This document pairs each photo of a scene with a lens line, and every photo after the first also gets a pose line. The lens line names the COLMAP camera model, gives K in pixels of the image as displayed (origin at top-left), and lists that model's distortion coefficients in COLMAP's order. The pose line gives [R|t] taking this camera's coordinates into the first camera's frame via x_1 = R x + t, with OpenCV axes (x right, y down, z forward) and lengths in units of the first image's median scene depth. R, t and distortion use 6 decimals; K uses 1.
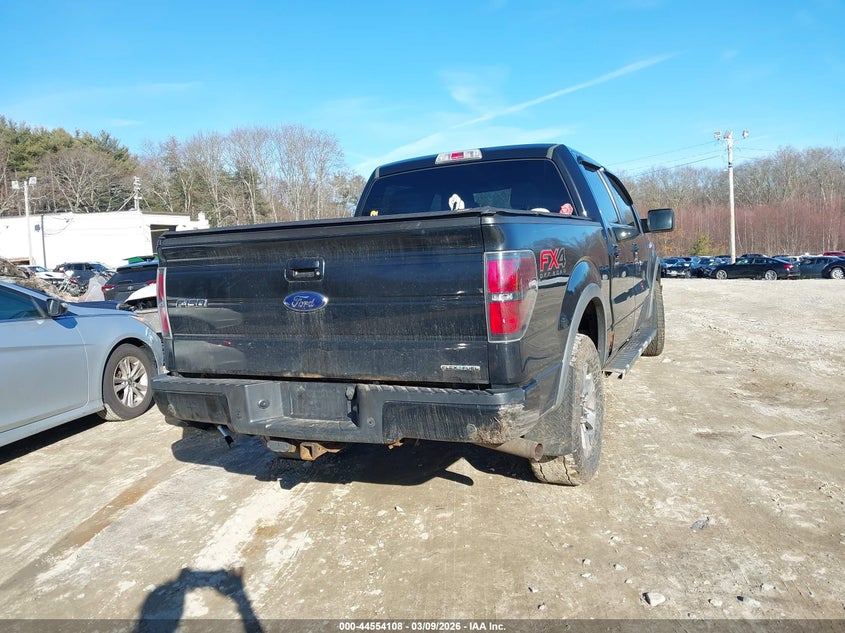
lens RADIAL K [[666.6, 0, 425.6], [0, 666.6, 318.8], [0, 0, 1]] dist [-0.006971, 0.000094]
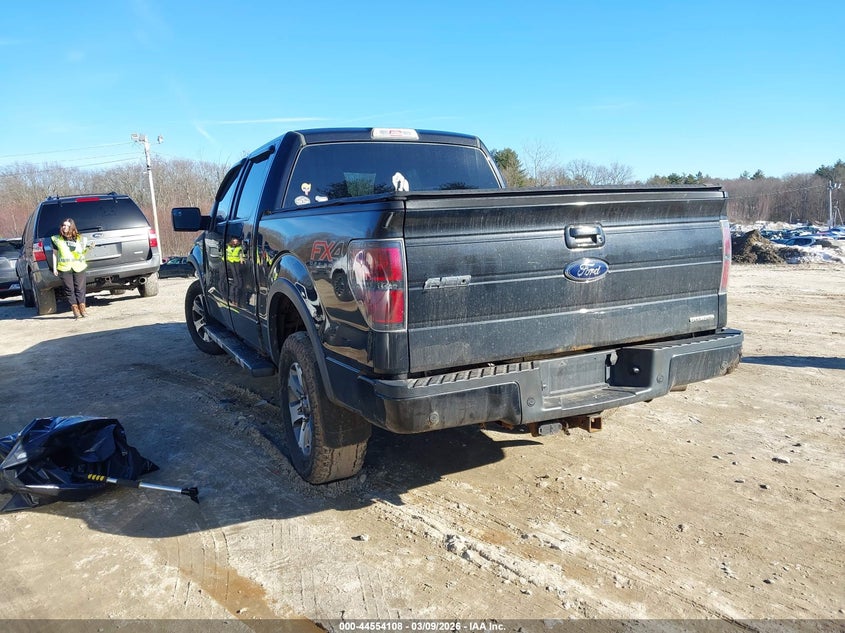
lens RADIAL K [[652.2, 0, 422.5], [0, 652.2, 316.5], [0, 0, 1]] dist [0.001746, -0.002945]
pose [[0.624051, -0.078883, 0.777392, -0.802174], [0.083539, 0.995924, 0.033997, -0.008112], [-0.776905, 0.043727, 0.628097, 0.443013]]
